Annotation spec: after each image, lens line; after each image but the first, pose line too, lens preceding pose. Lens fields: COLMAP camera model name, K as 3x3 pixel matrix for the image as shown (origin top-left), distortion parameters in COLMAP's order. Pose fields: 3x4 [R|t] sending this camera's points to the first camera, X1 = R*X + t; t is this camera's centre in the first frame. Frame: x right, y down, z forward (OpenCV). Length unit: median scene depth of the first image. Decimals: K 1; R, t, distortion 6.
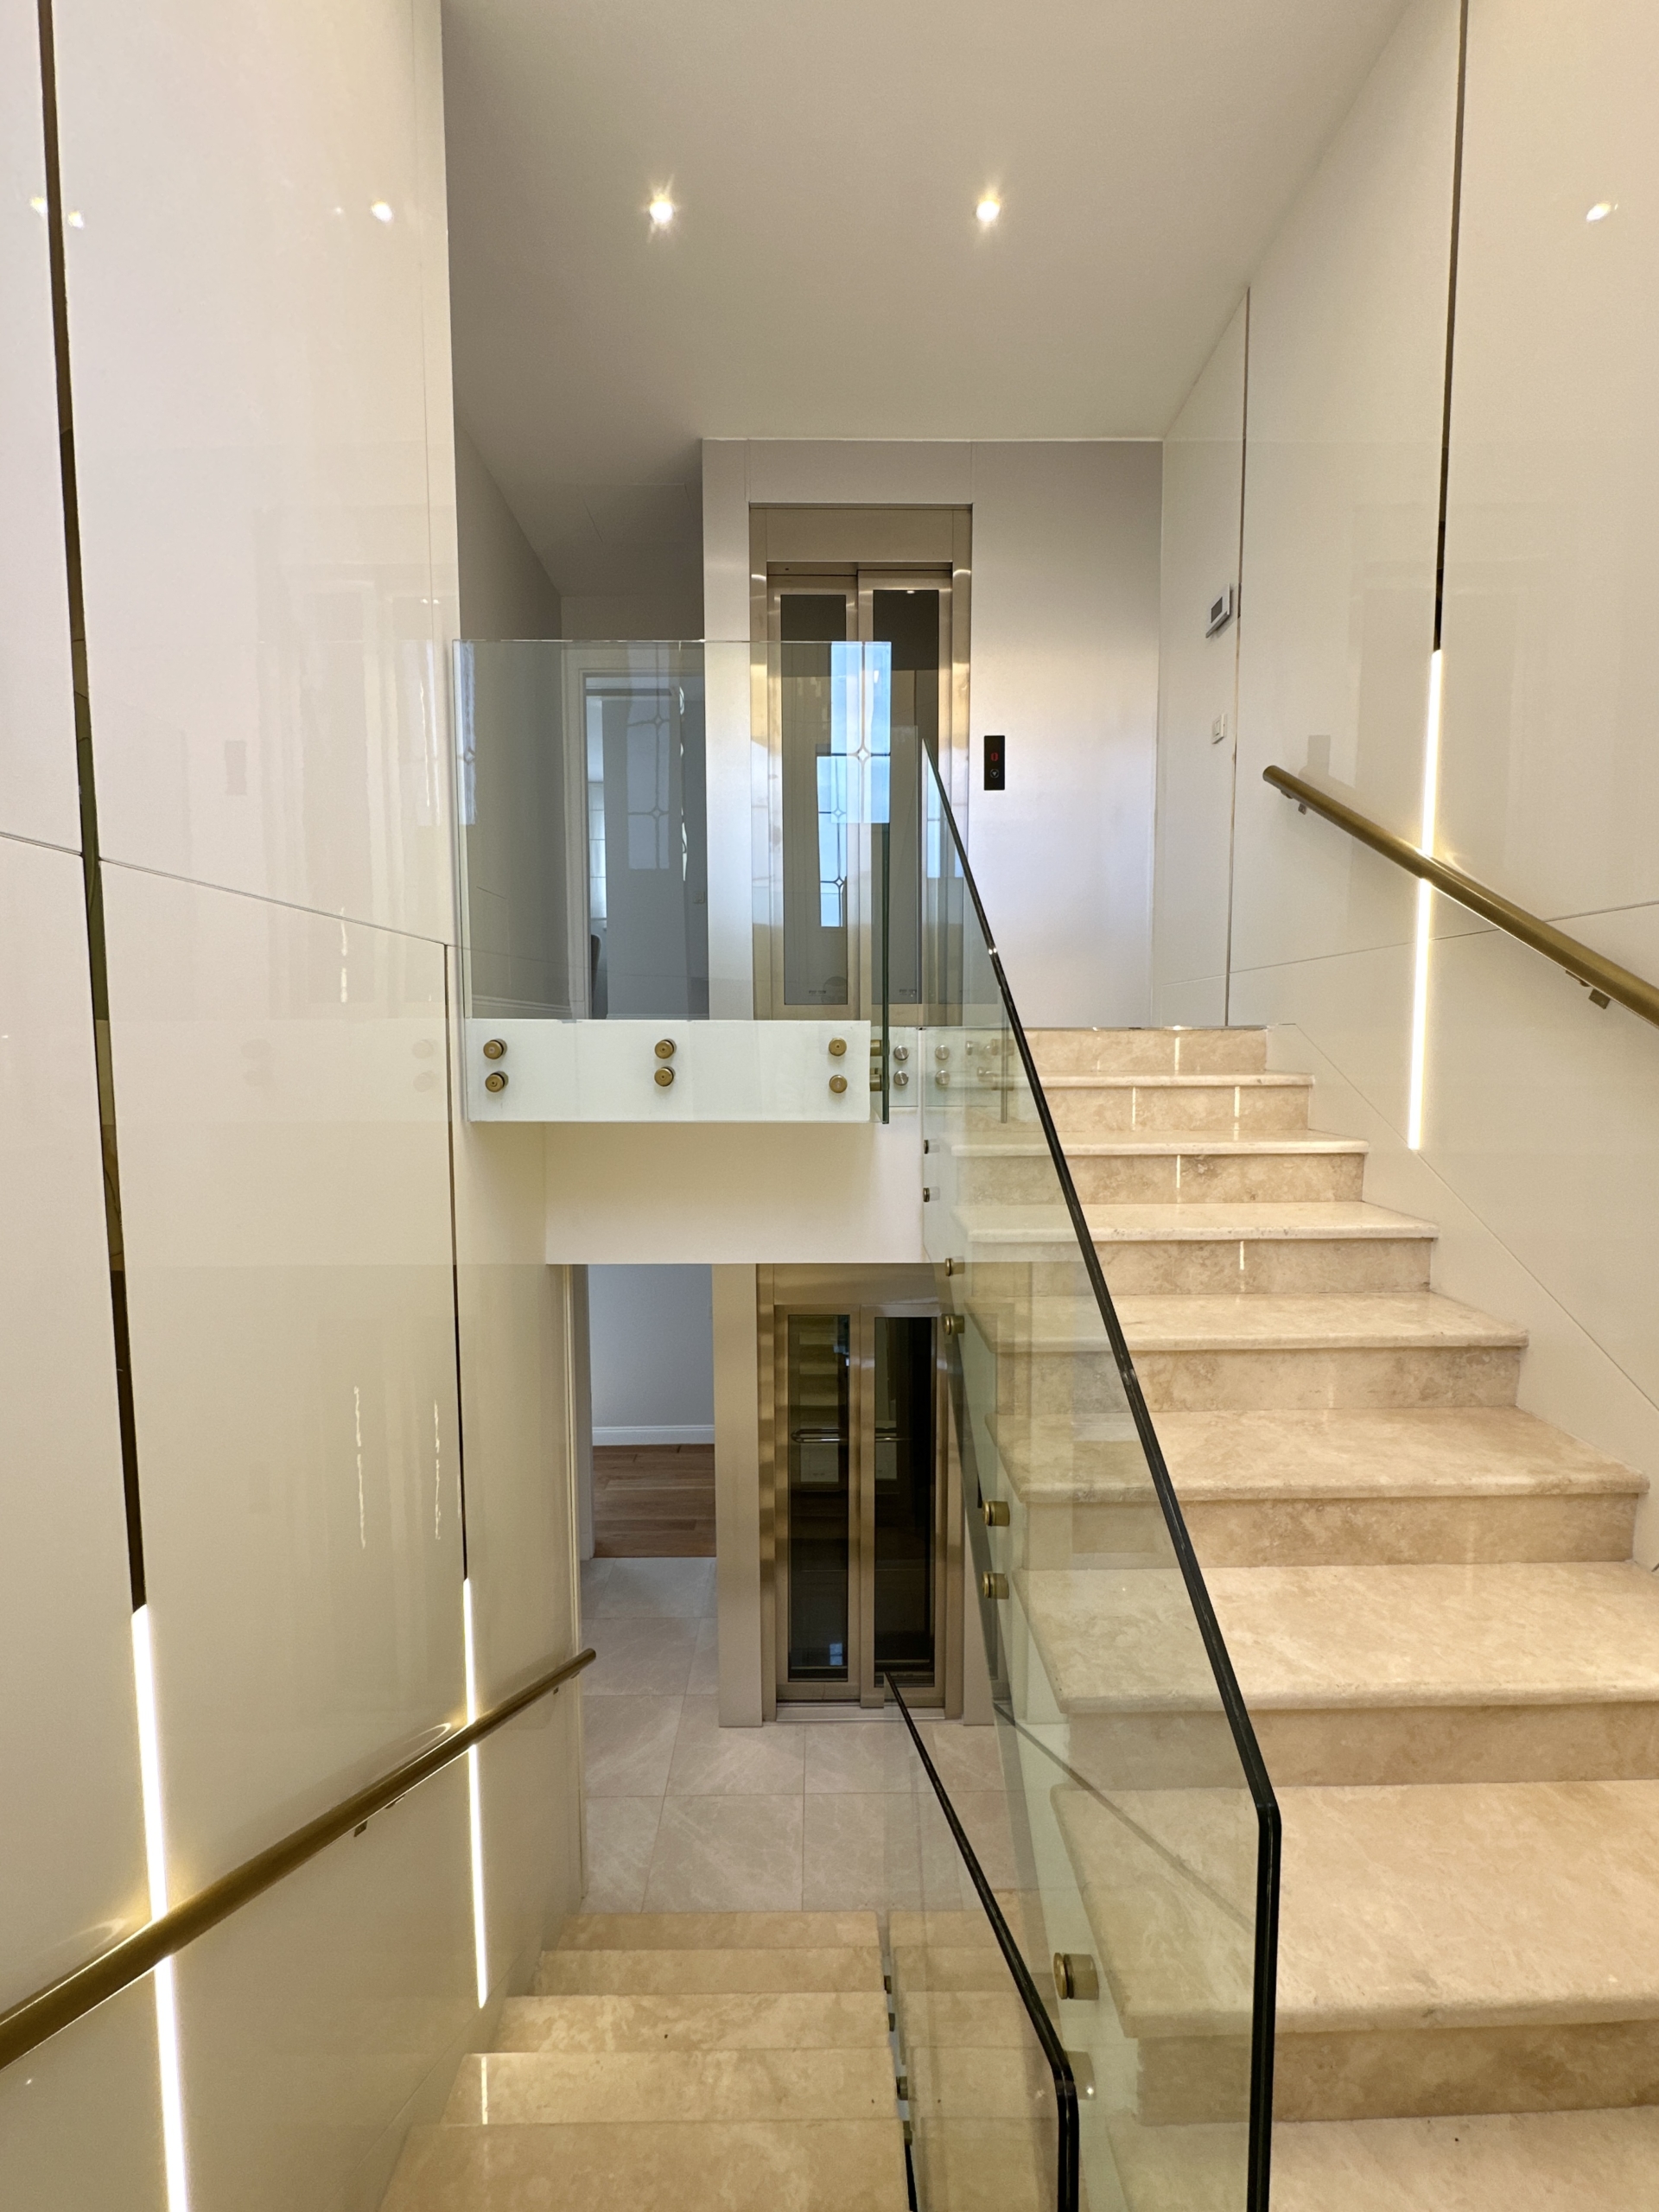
lens RADIAL K [[879.1, 0, 827.5], [0, 879.1, 1112.6], [0, 0, 1]] dist [-0.000191, -0.001023]
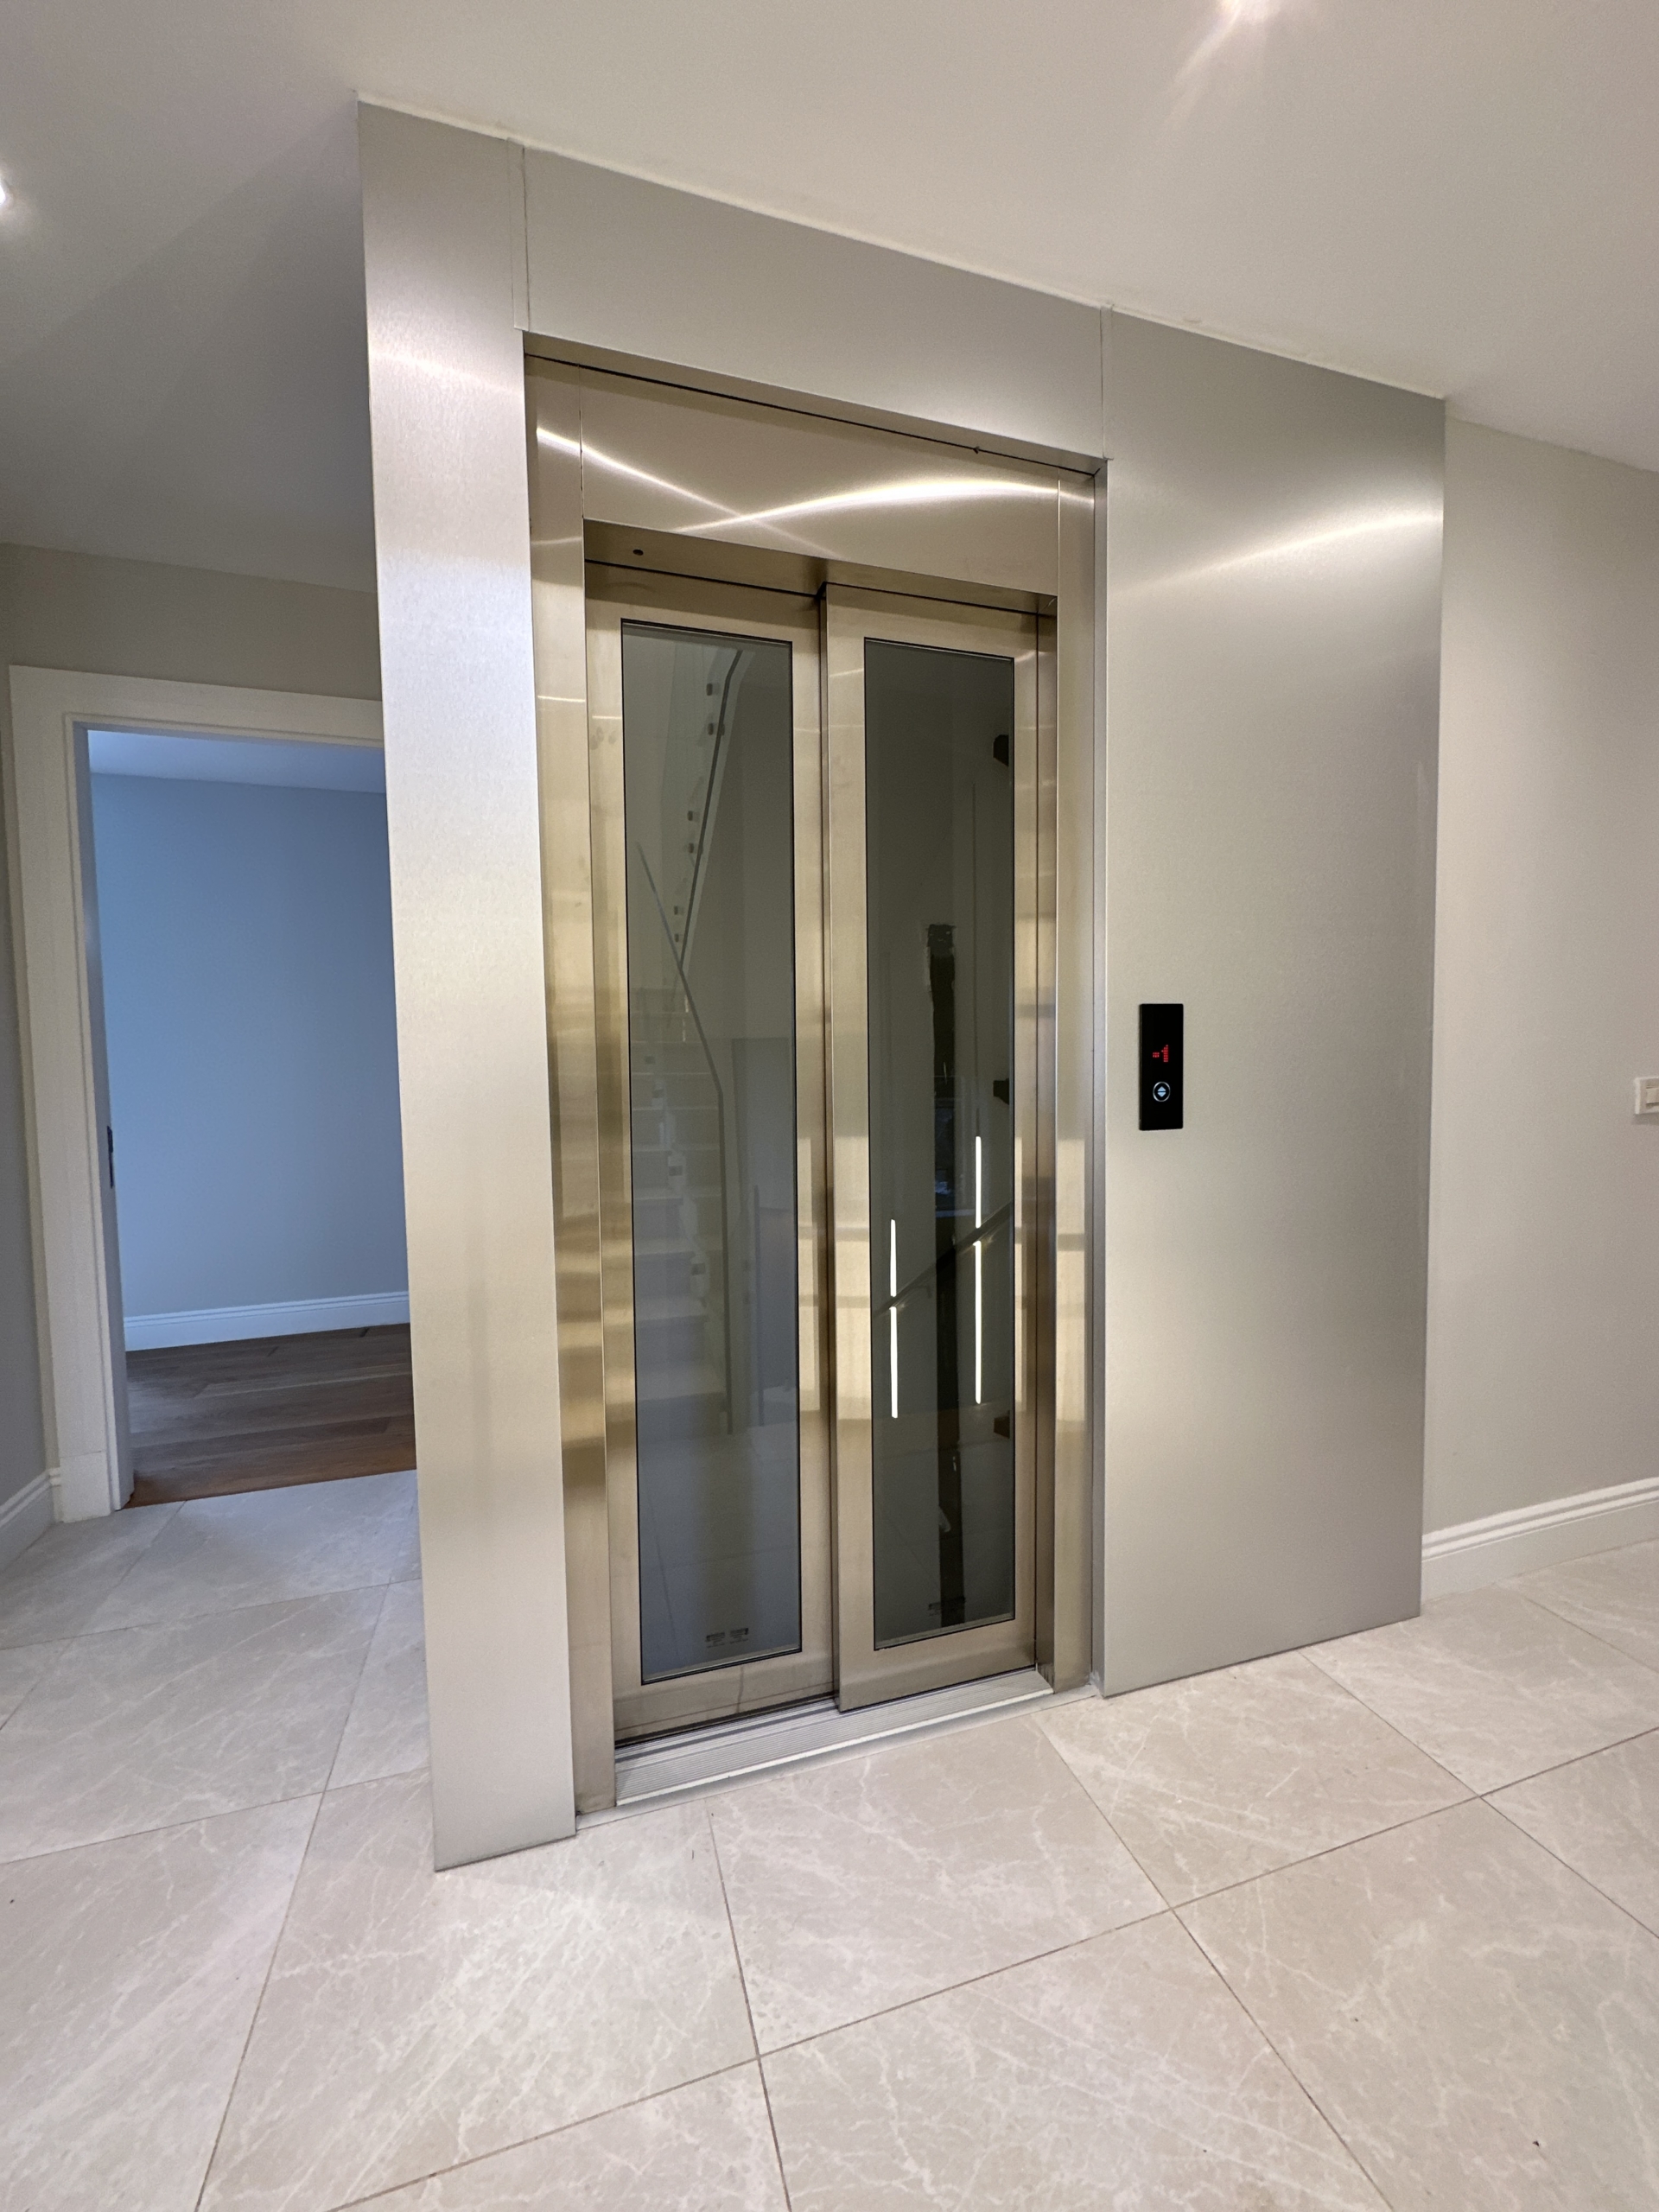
lens RADIAL K [[879.1, 0, 821.6], [0, 879.1, 1096.3], [0, 0, 1]] dist [-0.000191, -0.001023]
pose [[0.960626, -0.028954, 0.276330, -0.068258], [0.035206, 0.999223, -0.017690, 0.428506], [-0.275604, 0.026723, 0.960900, 0.646927]]
